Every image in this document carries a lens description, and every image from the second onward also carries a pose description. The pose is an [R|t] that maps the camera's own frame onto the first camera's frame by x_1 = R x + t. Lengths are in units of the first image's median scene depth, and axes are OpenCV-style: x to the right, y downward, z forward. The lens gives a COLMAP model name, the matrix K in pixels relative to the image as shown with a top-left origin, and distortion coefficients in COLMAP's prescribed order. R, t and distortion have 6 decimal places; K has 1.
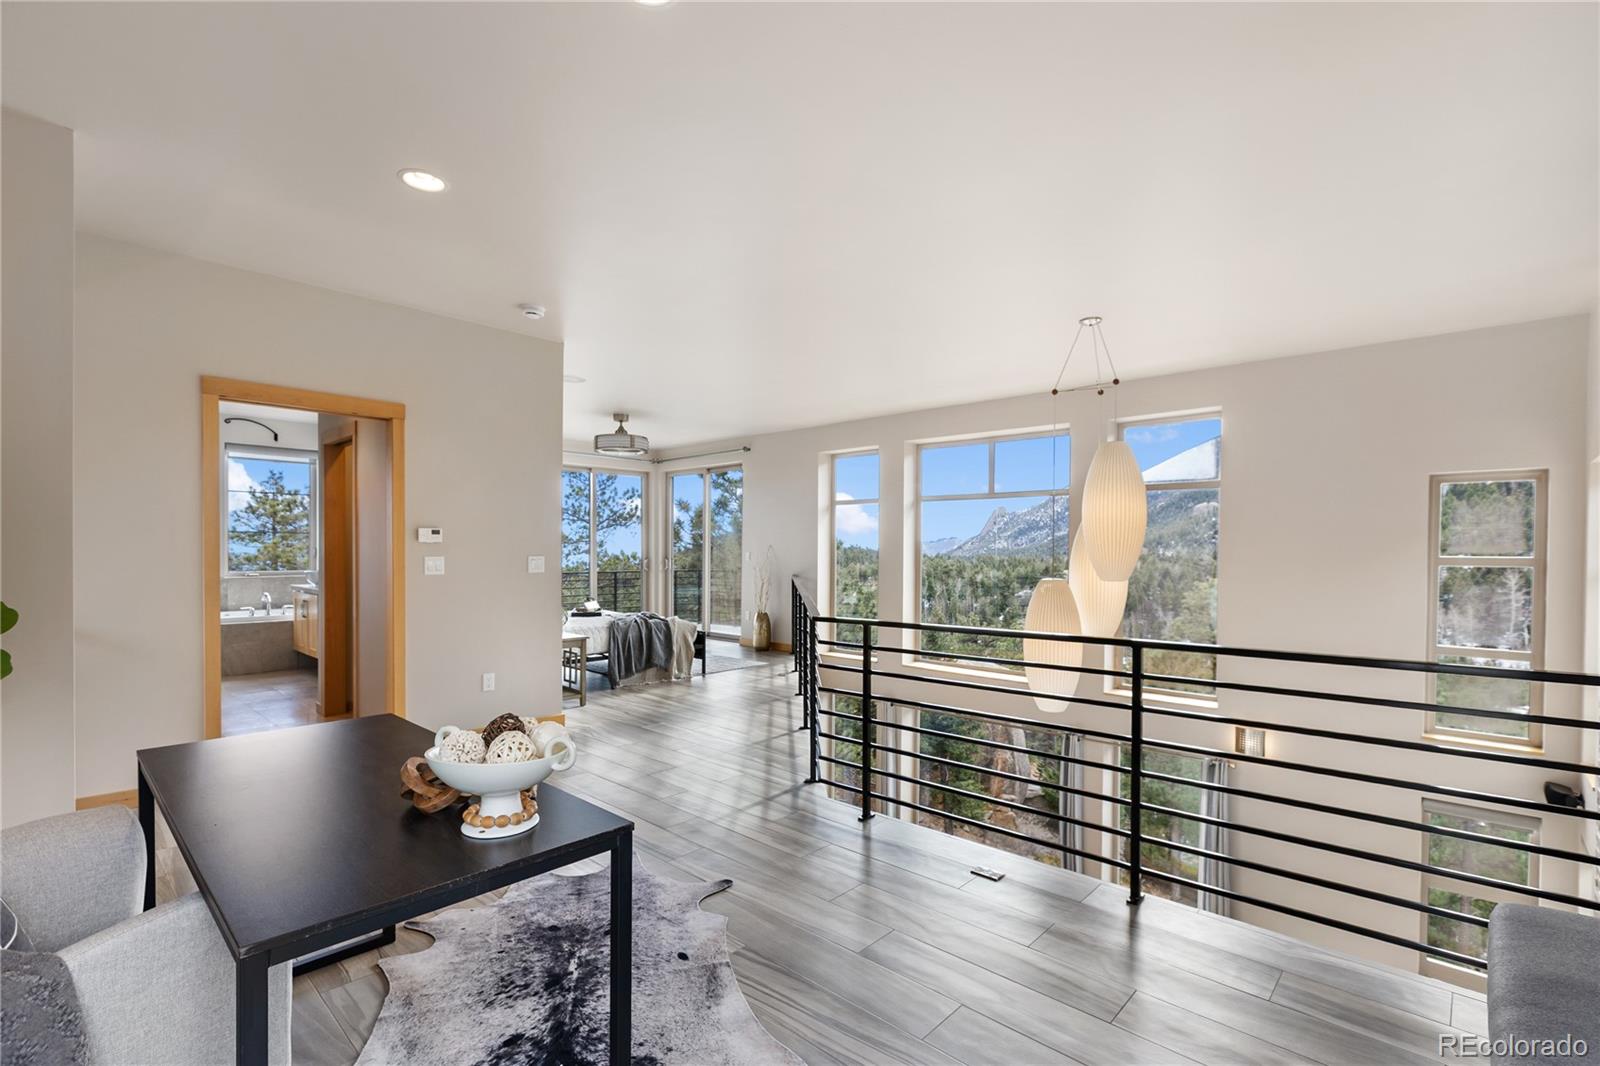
lens RADIAL K [[748.0, 0, 819.9], [0, 748.0, 563.0], [0, 0, 1]] dist [0.008868, -0.000061]
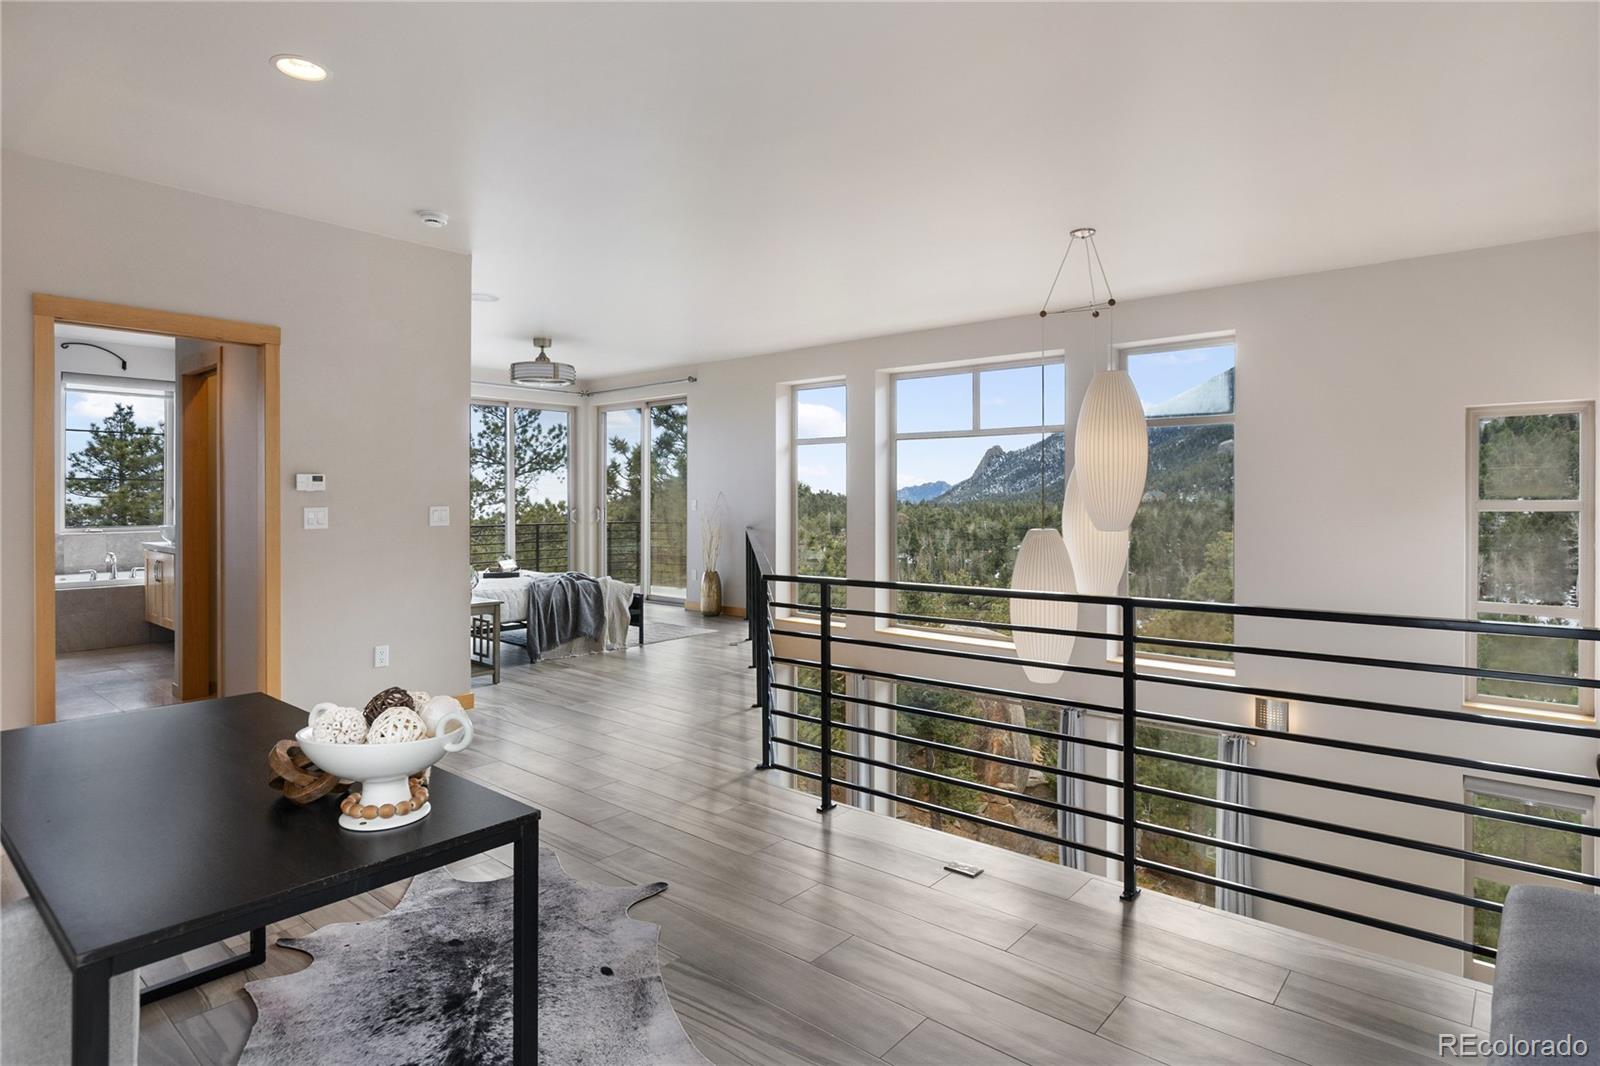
lens RADIAL K [[883.8, 0, 814.8], [0, 883.8, 501.0], [0, 0, 1]] dist [0.010950, -0.002247]
pose [[0.999405, -0.006027, 0.033970, 0.011360], [0.006456, 0.999901, -0.012529, -0.000076], [-0.033891, 0.012741, 0.999344, -0.014553]]
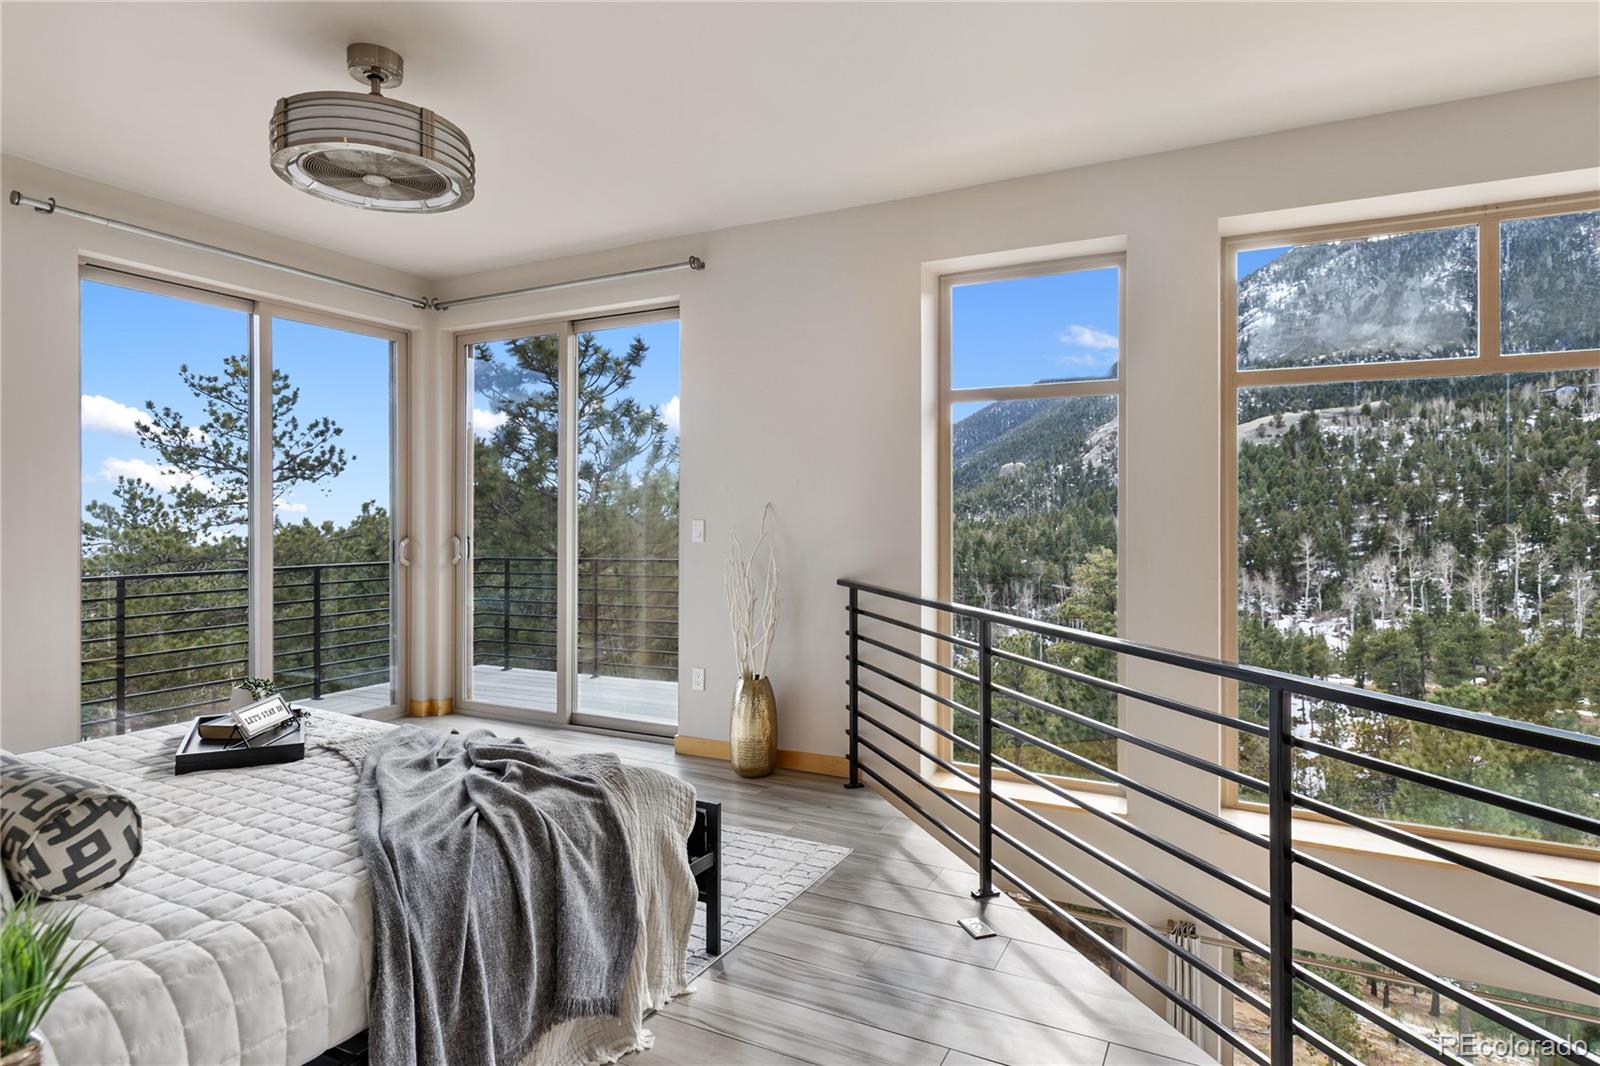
lens RADIAL K [[883.8, 0, 813.0], [0, 883.8, 521.5], [0, 0, 1]] dist [0.010950, -0.002247]
pose [[0.963740, -0.005005, 0.266794, -0.291437], [0.007979, 0.999918, -0.010066, -0.015522], [-0.266722, 0.011830, 0.963701, 0.934459]]
